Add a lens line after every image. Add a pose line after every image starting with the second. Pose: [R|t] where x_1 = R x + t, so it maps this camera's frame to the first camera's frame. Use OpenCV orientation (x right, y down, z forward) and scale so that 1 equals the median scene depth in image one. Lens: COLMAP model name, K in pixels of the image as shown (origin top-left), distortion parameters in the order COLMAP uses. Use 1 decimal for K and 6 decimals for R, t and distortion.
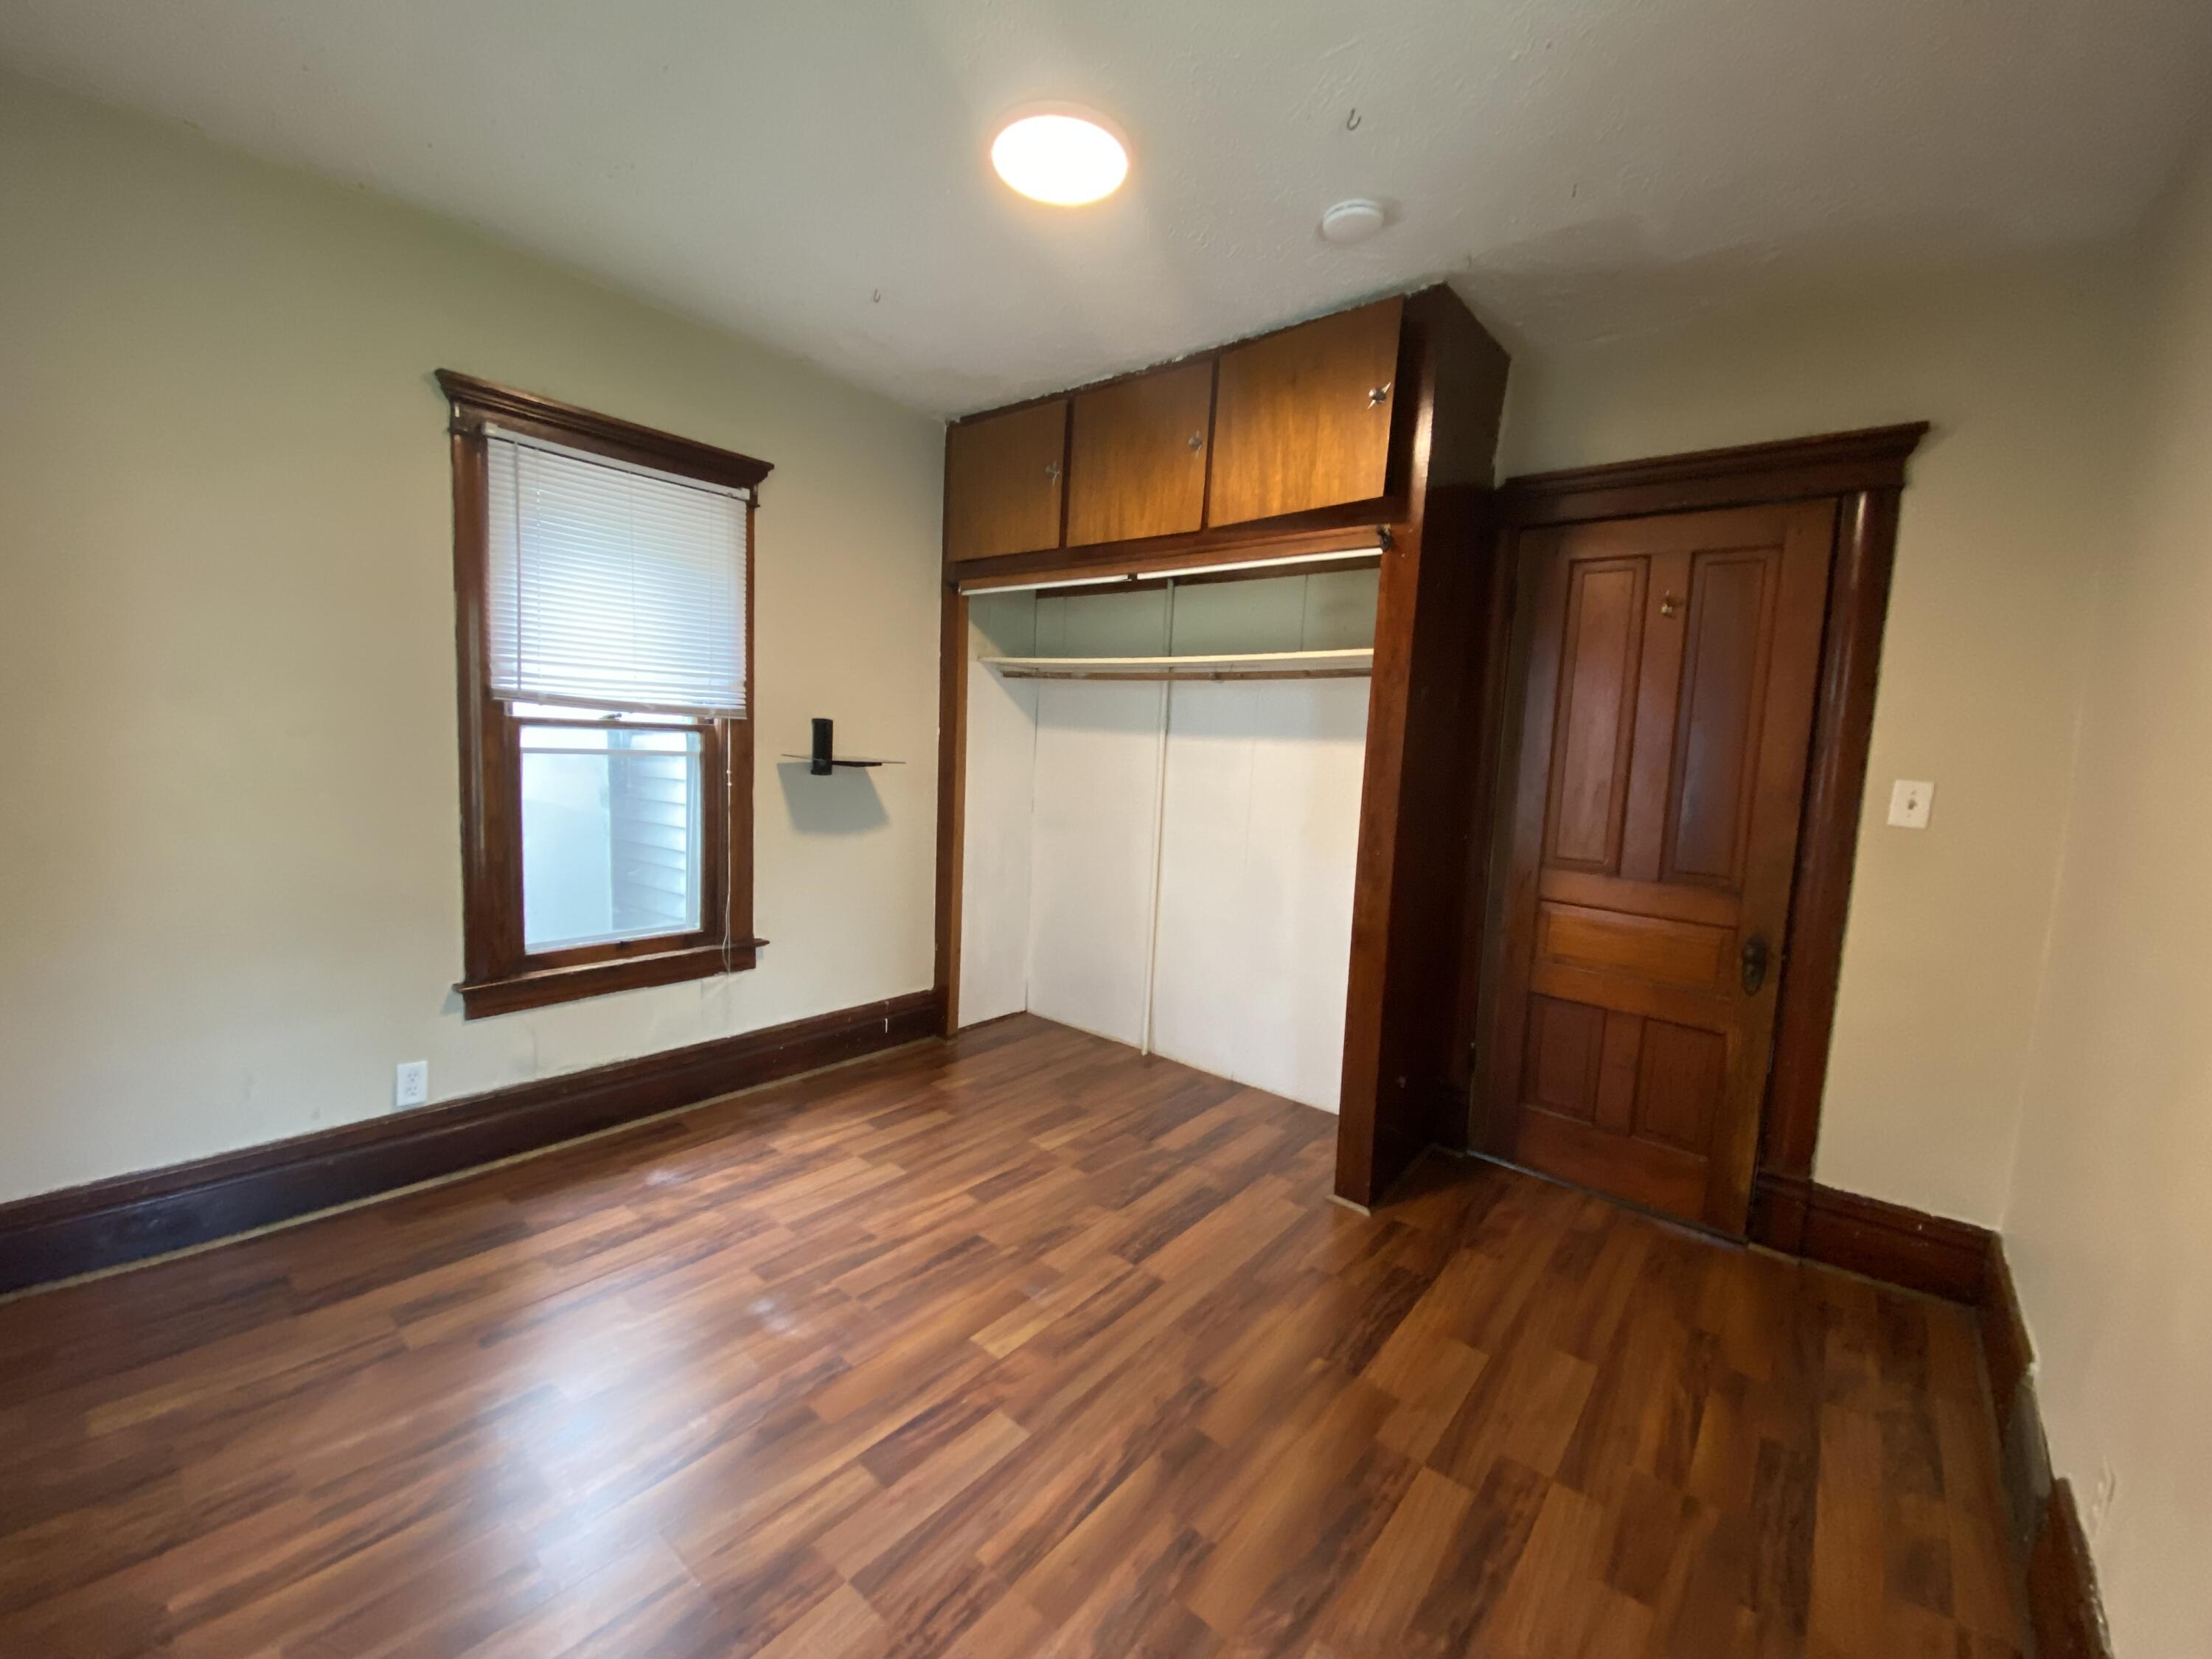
lens RADIAL K [[893.2, 0, 1098.5], [0, 893.2, 835.5], [0, 0, 1]] dist [0.024075, -0.020009]
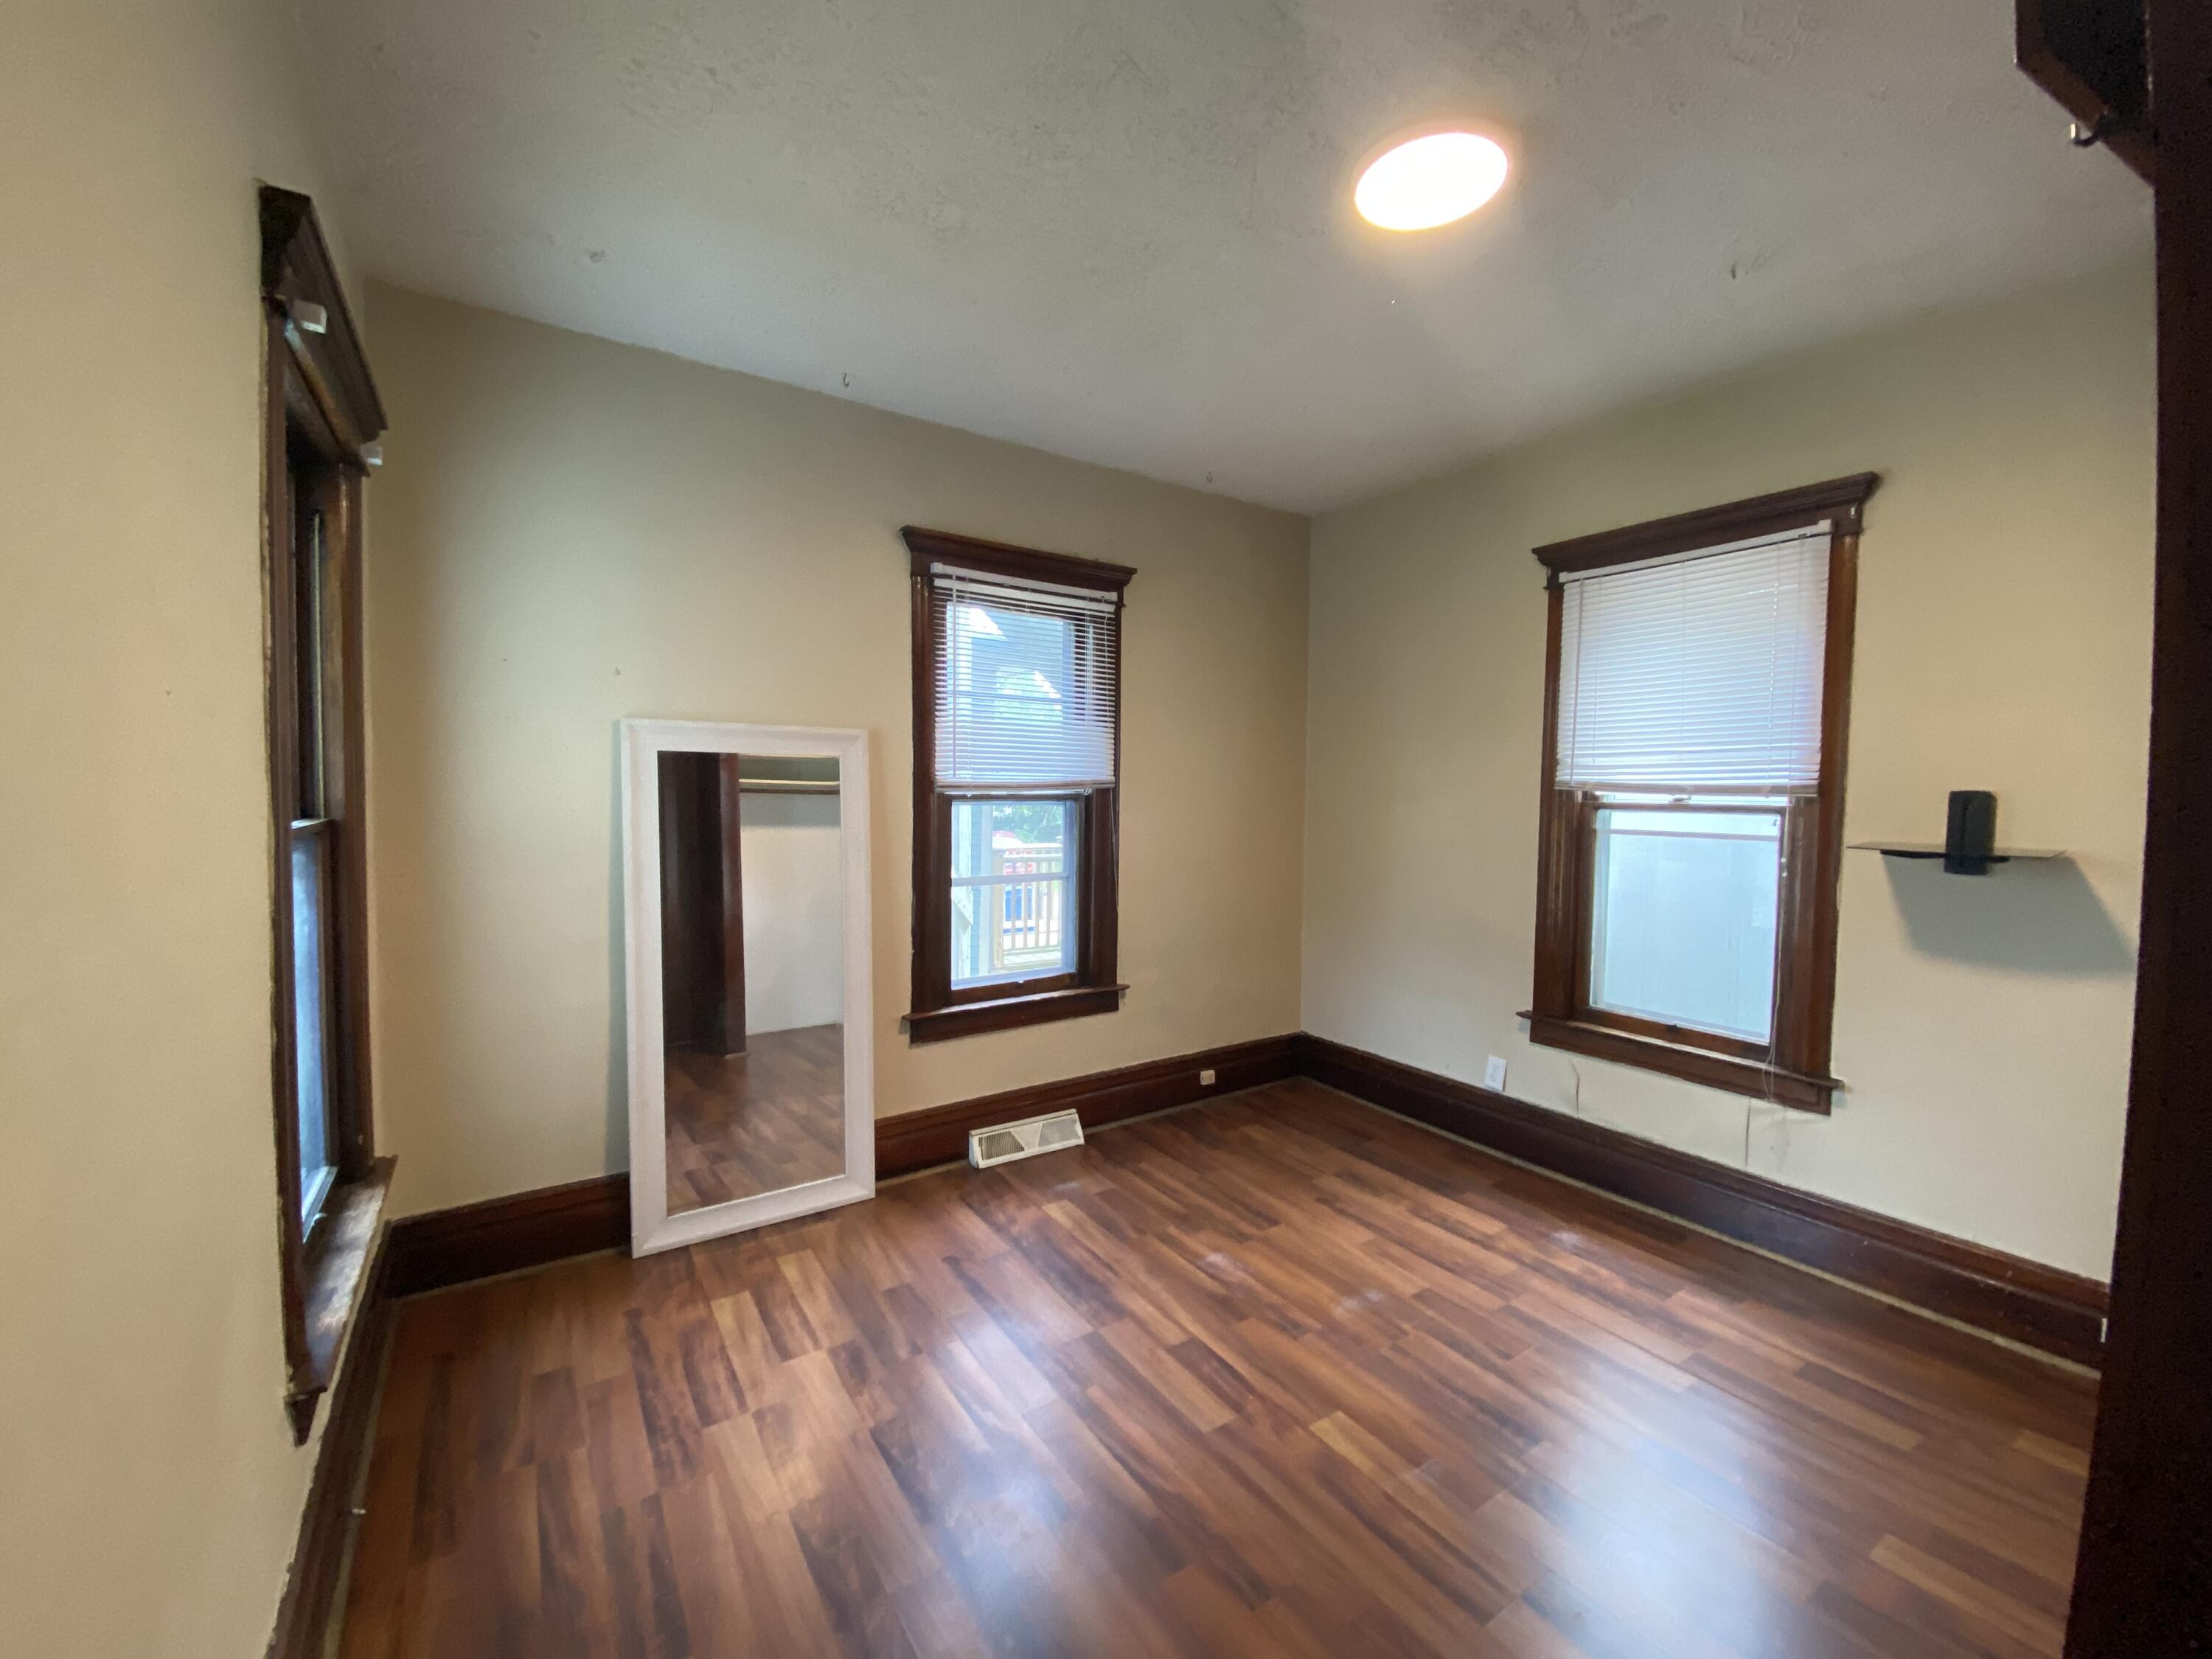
lens RADIAL K [[893.2, 0, 1098.5], [0, 893.2, 835.5], [0, 0, 1]] dist [0.024075, -0.020009]
pose [[-0.289174, -0.002970, -0.957272, 0.699014], [-0.126889, 0.991290, 0.035255, -0.050904], [0.948829, 0.131662, -0.287033, 0.760287]]
